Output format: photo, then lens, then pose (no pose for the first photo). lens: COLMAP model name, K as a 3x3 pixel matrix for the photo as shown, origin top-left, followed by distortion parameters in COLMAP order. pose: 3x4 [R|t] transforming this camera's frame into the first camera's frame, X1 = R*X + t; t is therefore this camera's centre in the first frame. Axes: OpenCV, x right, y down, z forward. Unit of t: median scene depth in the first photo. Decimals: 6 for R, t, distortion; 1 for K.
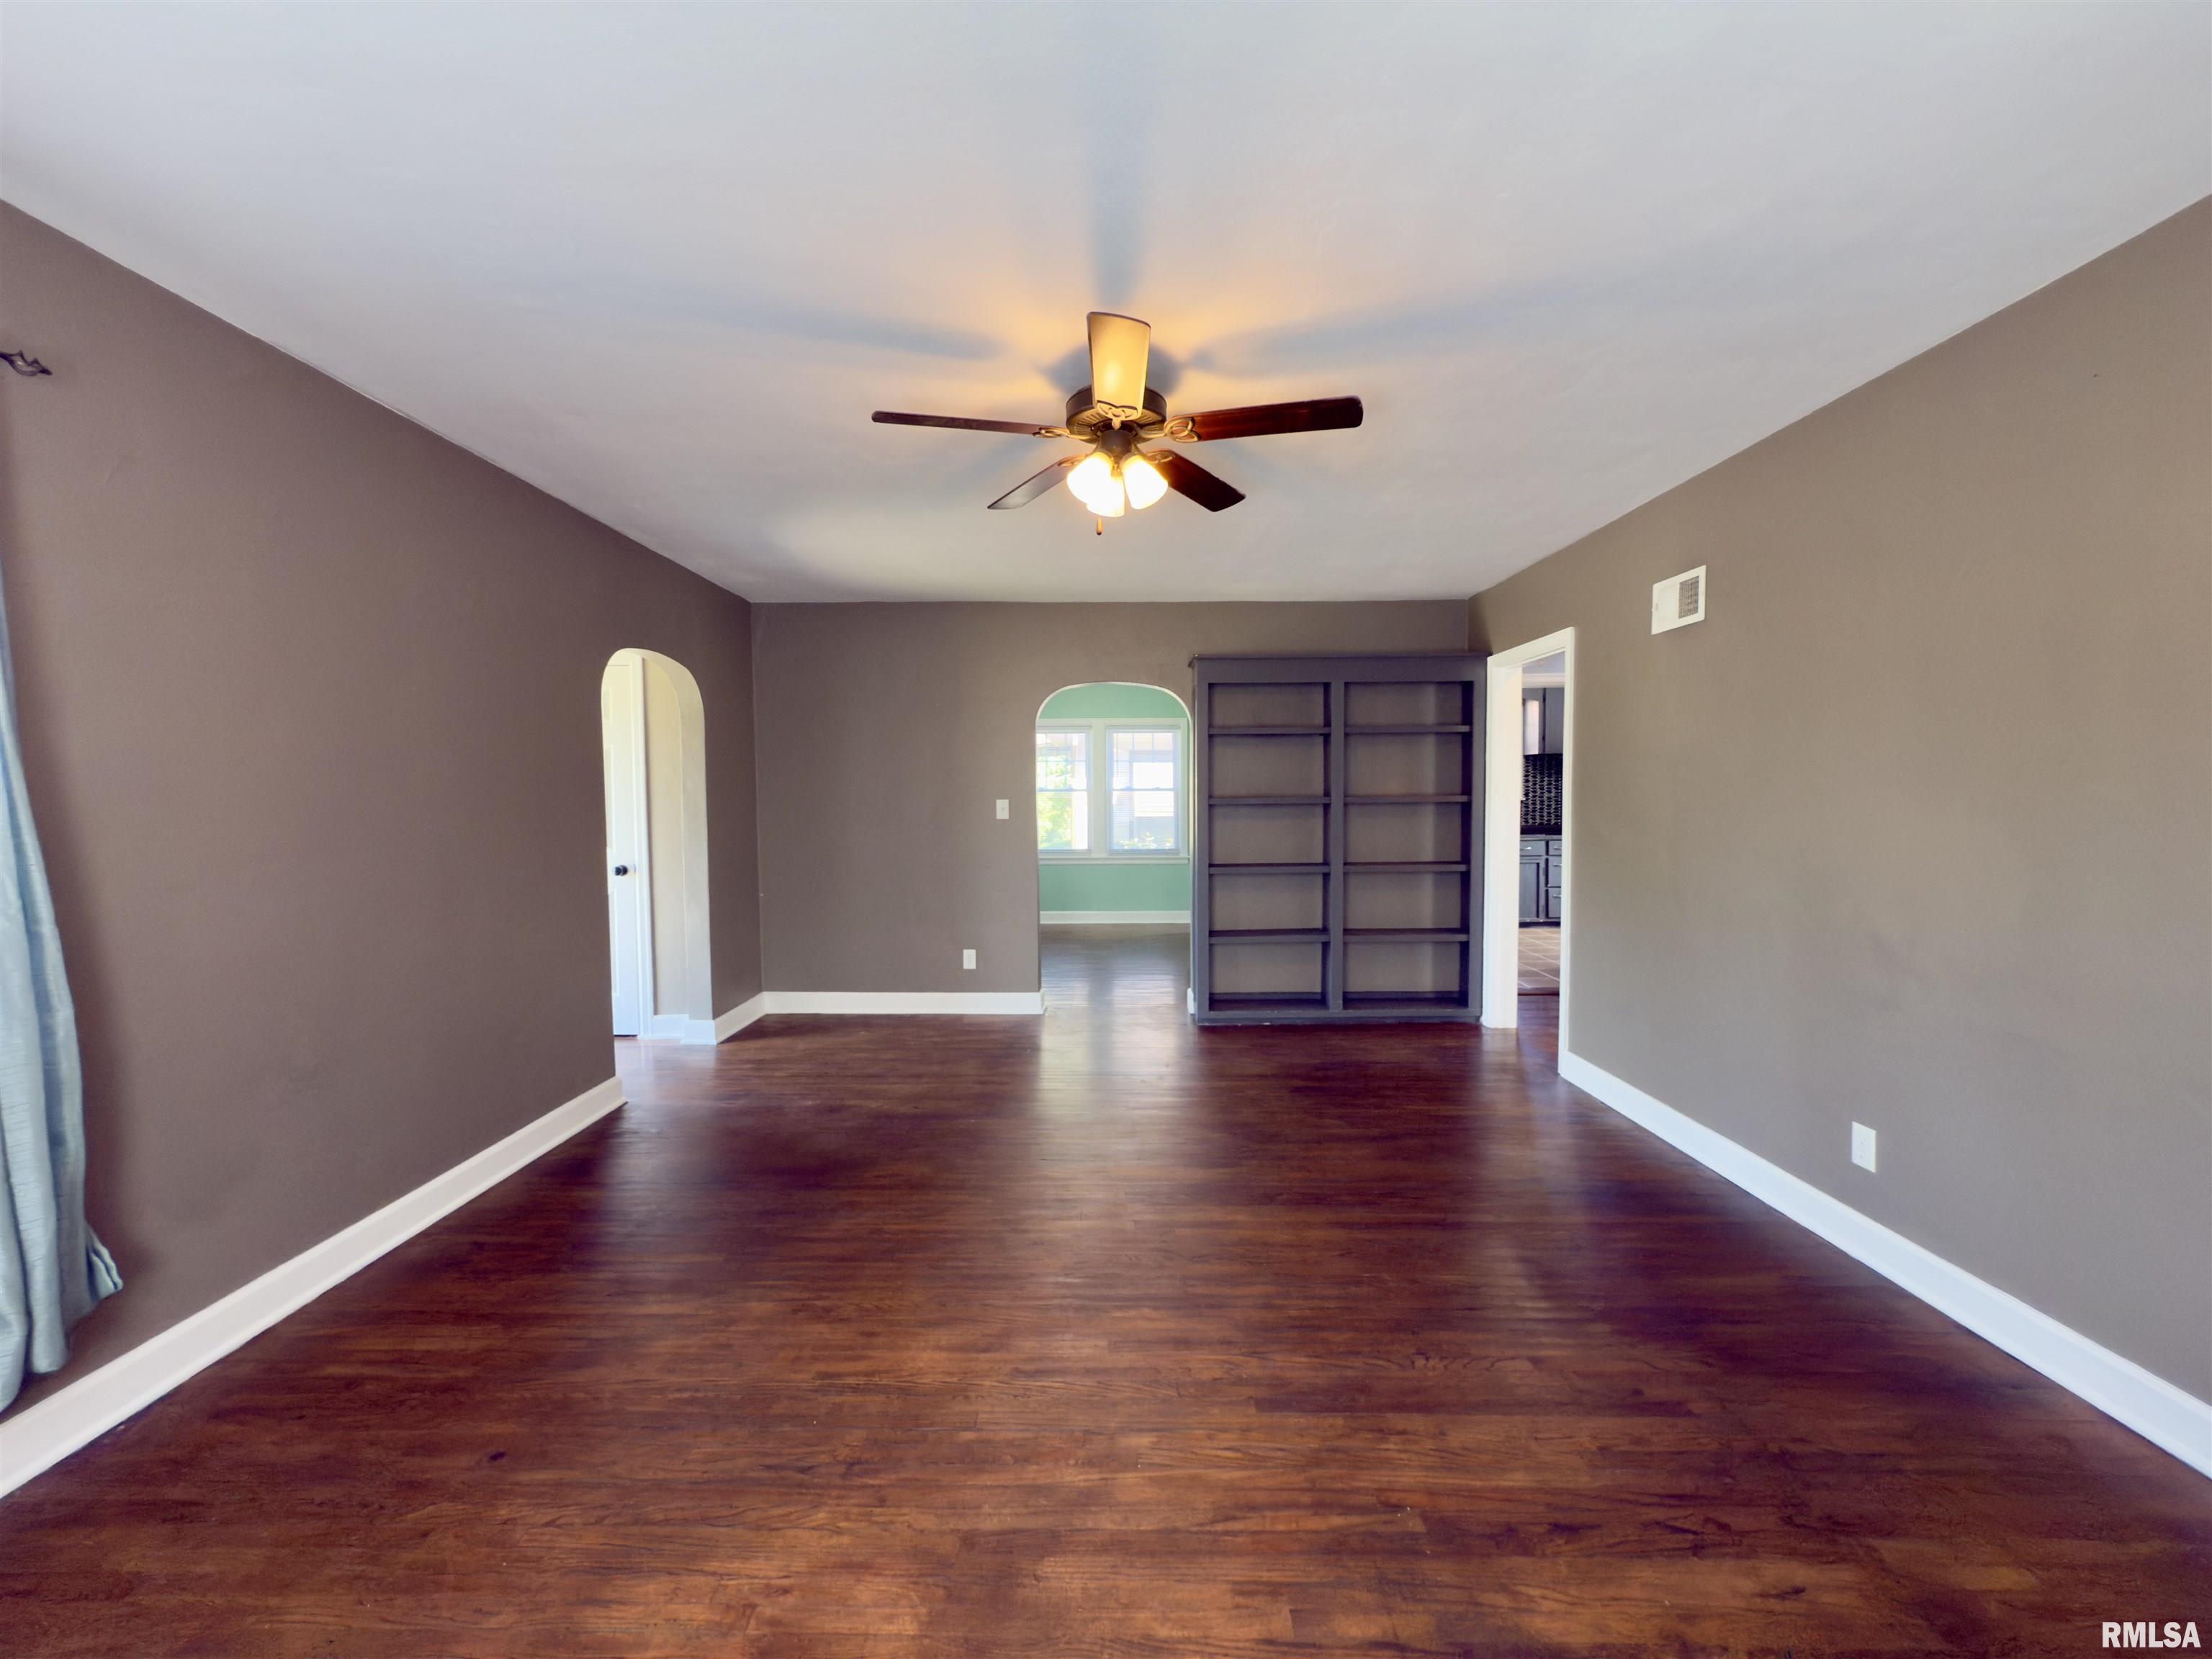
lens RADIAL K [[885.8, 0, 1106.0], [0, 885.8, 829.5], [0, 0, 1]] dist [0.001754, -0.000287]
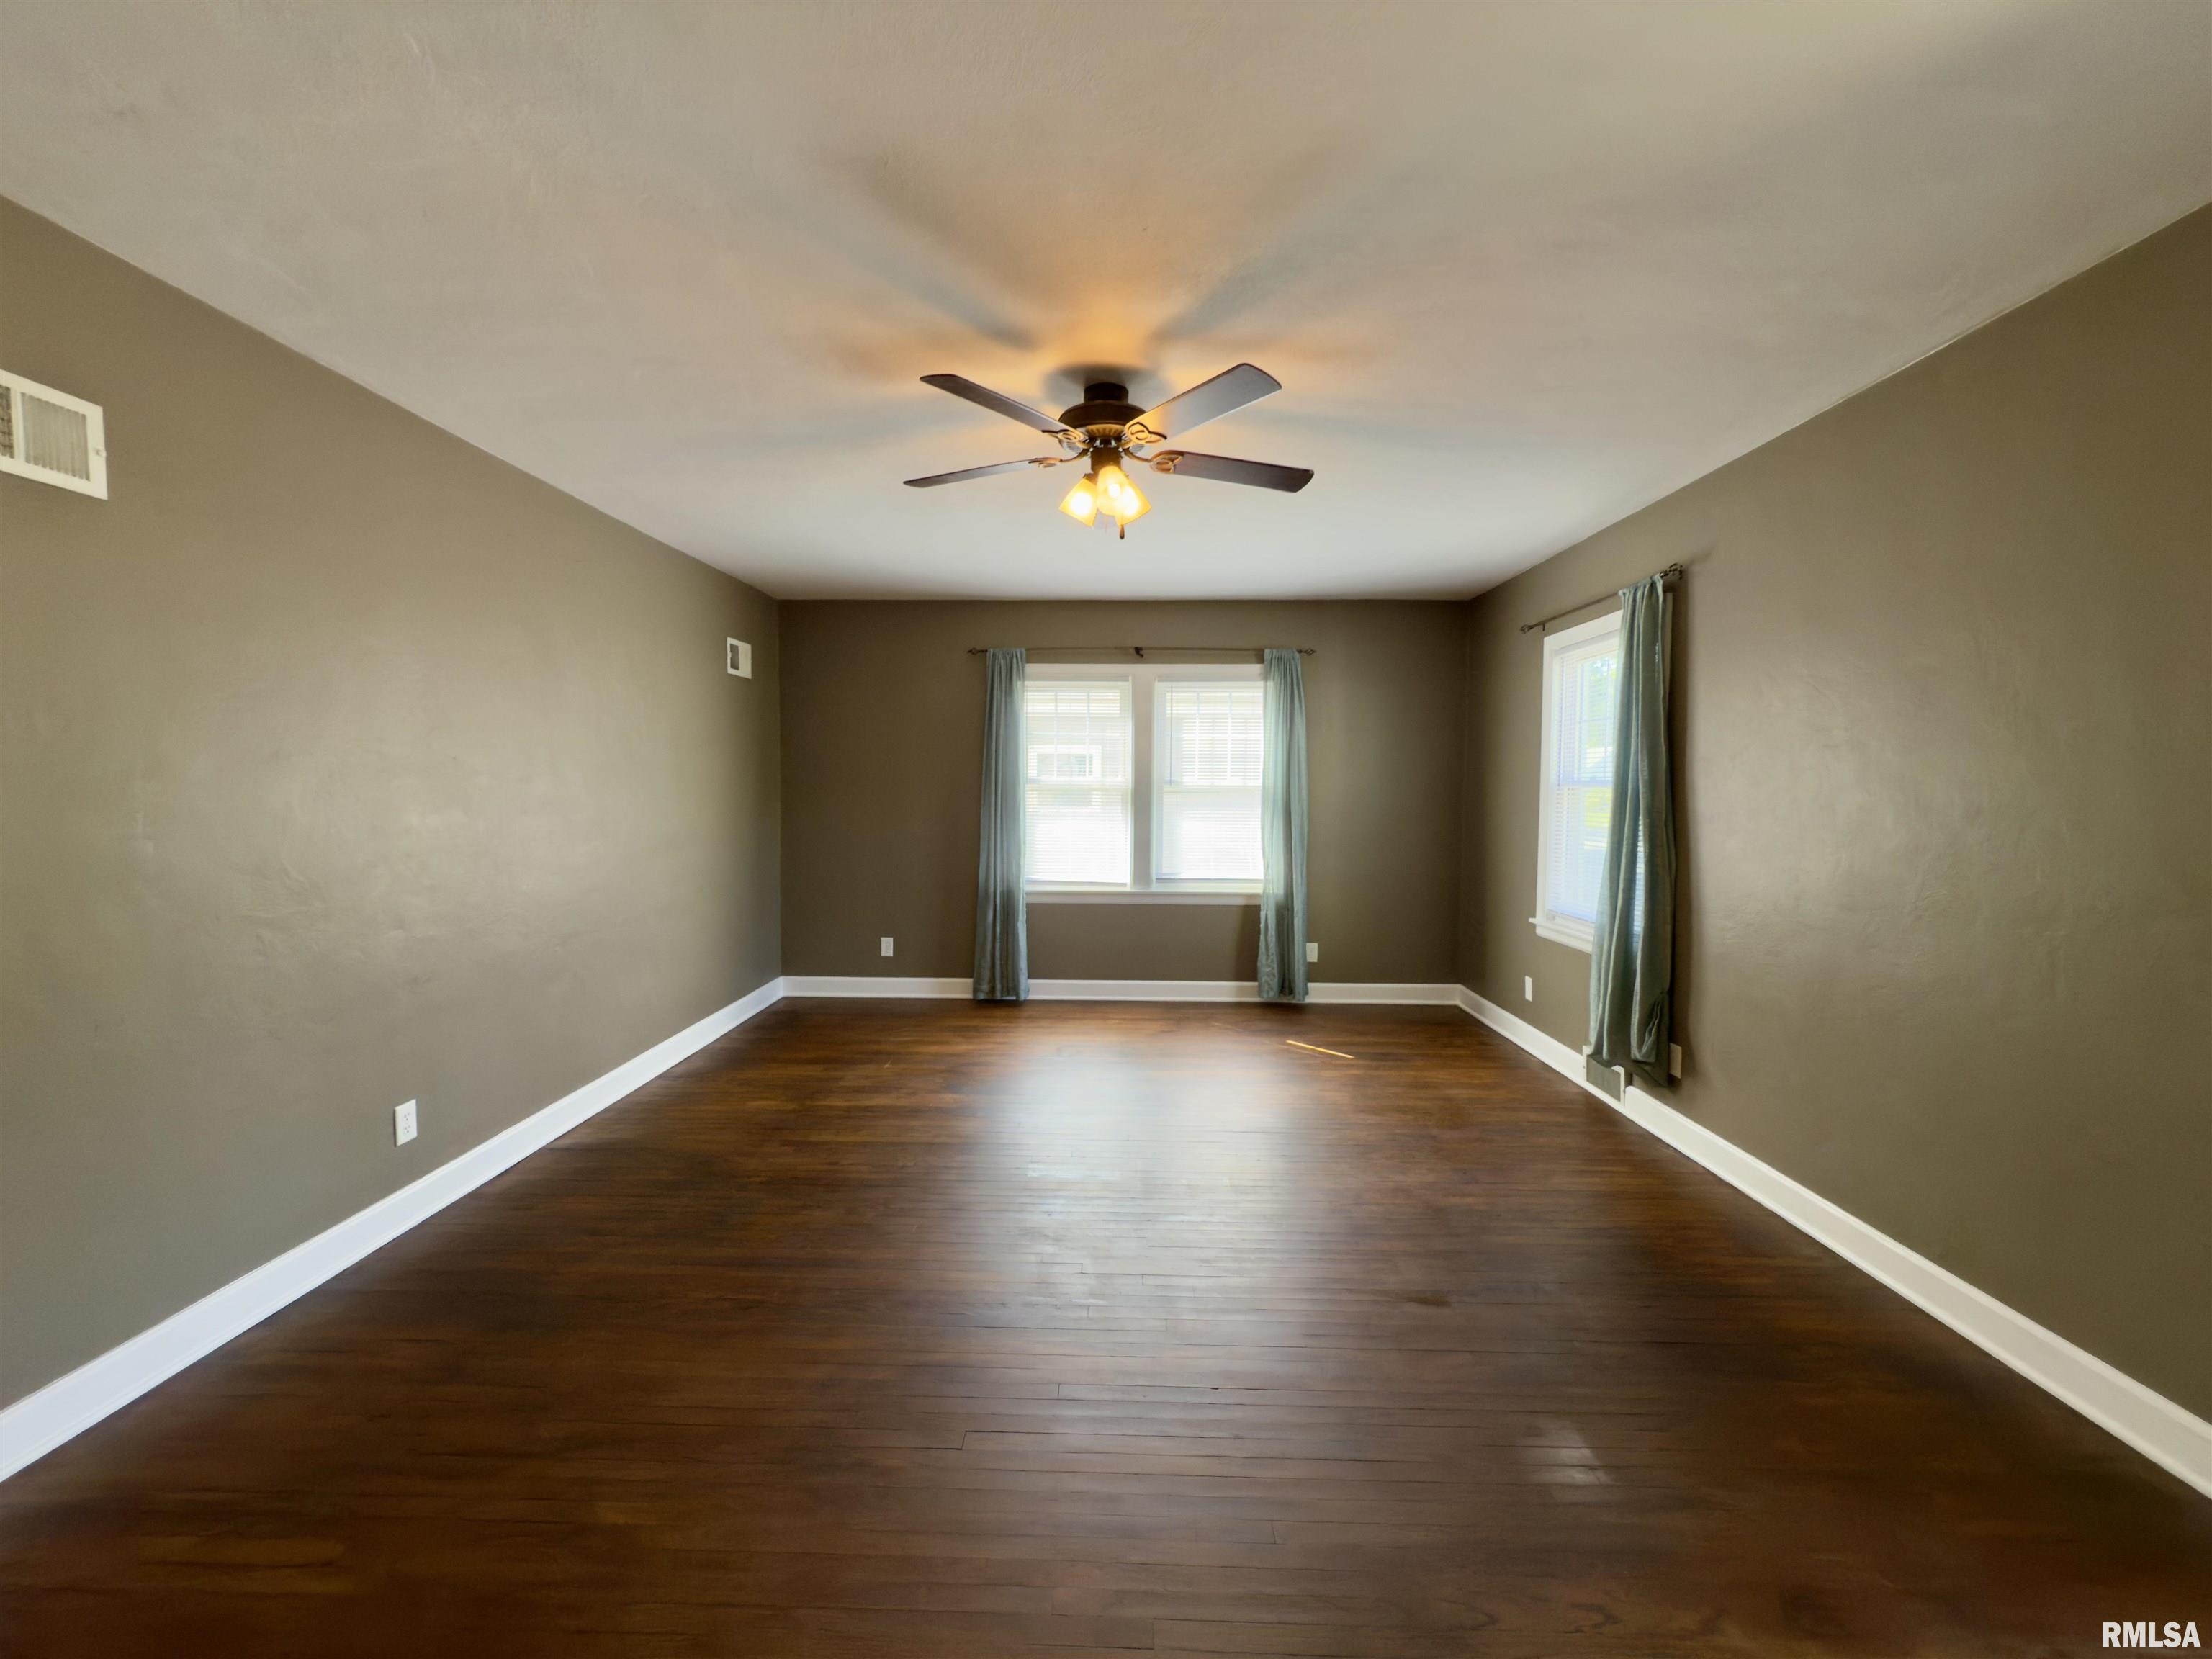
lens RADIAL K [[885.8, 0, 1106.0], [0, 885.8, 829.5], [0, 0, 1]] dist [0.001754, -0.000287]
pose [[-0.999853, -0.000388, 0.017126, -0.009081], [0.001131, 0.996070, 0.088564, -0.100352], [-0.017093, 0.088571, -0.995923, 2.304531]]
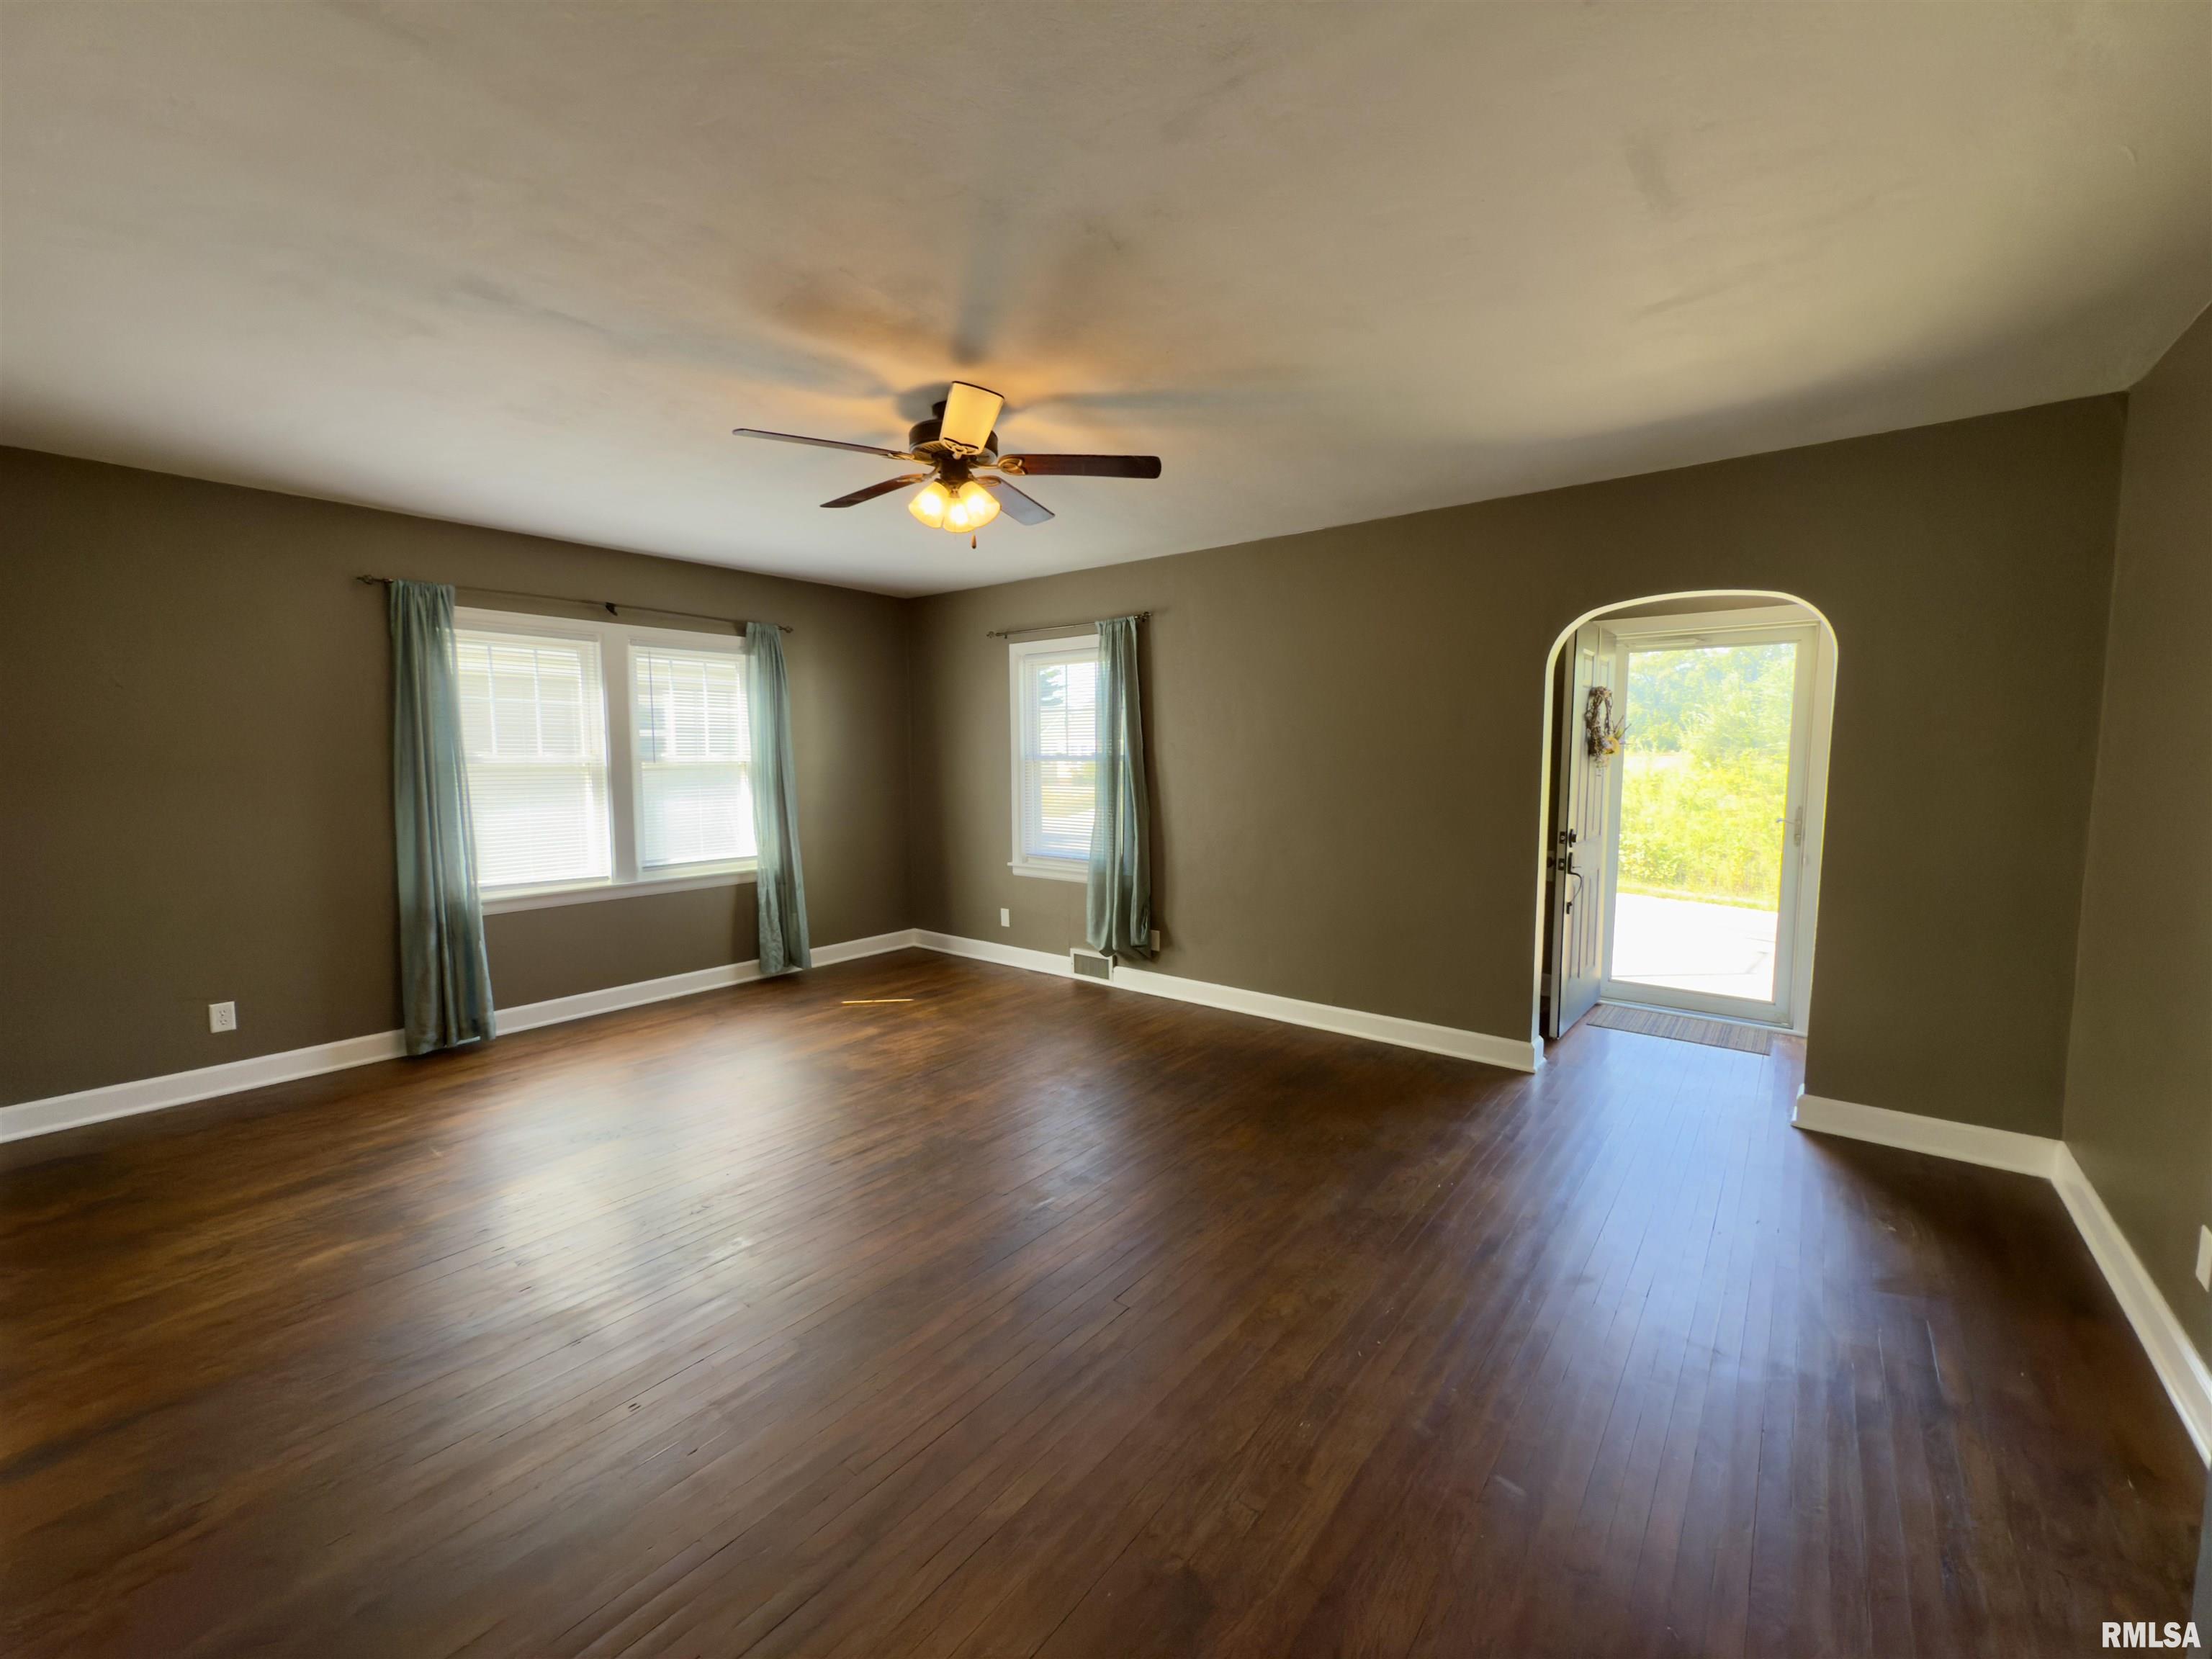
lens RADIAL K [[888.9, 0, 1097.4], [0, 888.9, 829.6], [0, 0, 1]] dist [0.001865, 0.000057]
pose [[-0.618098, 0.074136, -0.782598, 0.915413], [-0.025492, 0.993129, 0.114213, -0.119631], [0.785688, 0.090545, -0.611961, 2.090688]]
